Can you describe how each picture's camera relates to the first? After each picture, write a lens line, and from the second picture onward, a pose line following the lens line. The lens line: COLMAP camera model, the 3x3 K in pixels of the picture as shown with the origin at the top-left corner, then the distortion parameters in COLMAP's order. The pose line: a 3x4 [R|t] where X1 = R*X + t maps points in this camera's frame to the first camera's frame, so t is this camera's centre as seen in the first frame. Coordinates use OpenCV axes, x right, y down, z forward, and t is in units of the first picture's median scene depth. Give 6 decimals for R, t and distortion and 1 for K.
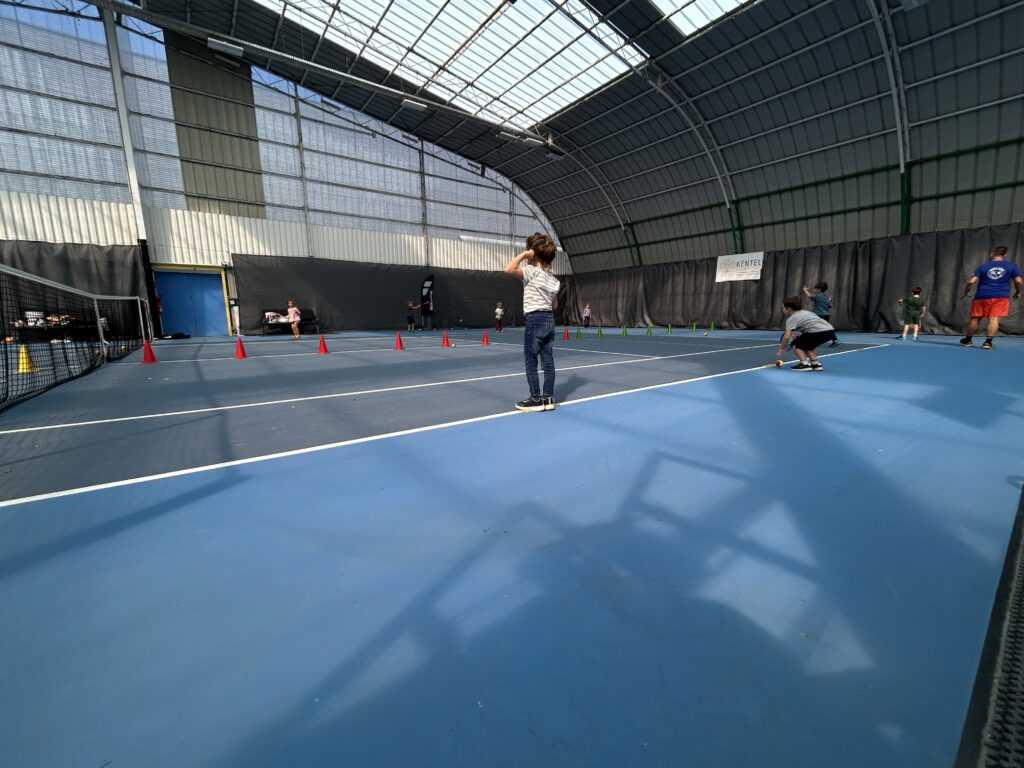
lens RADIAL K [[415.6, 0, 509.9], [0, 415.6, 387.8], [0, 0, 1]] dist [-0.000574, 0.000635]
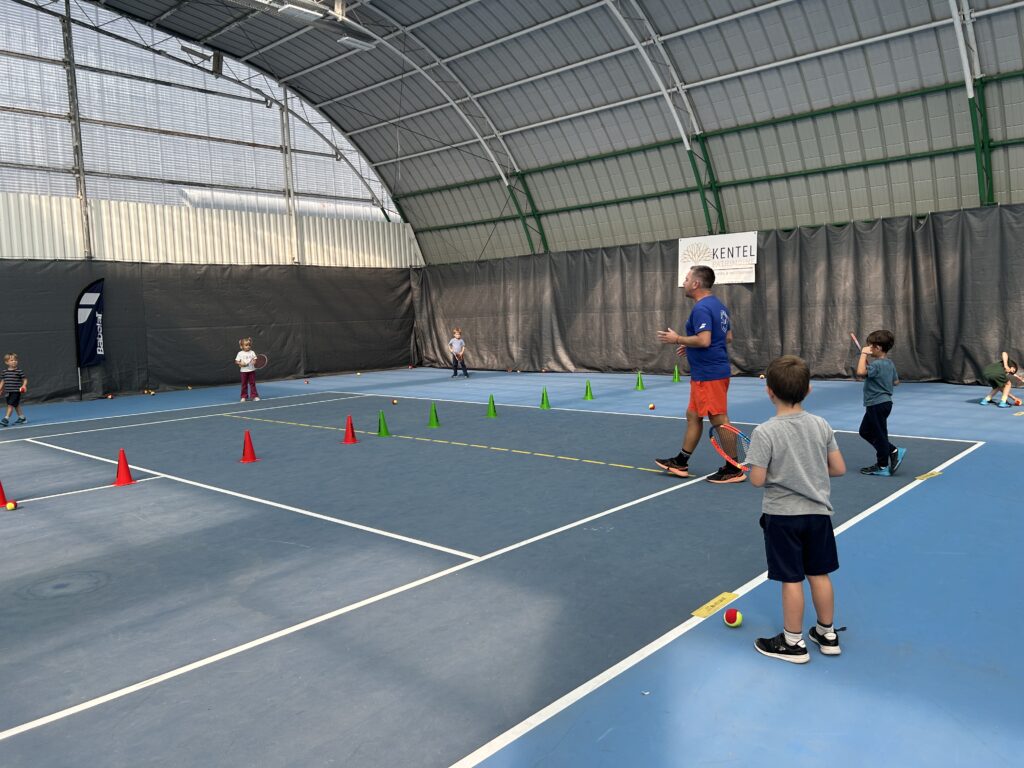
lens RADIAL K [[765.0, 0, 509.2], [0, 765.0, 382.0], [0, 0, 1]] dist [0.040416, -0.047291]
pose [[0.981804, -0.042766, 0.185017, 0.095776], [0.058848, 0.994867, -0.082325, -0.064073], [-0.180547, 0.091715, 0.979281, 0.100143]]
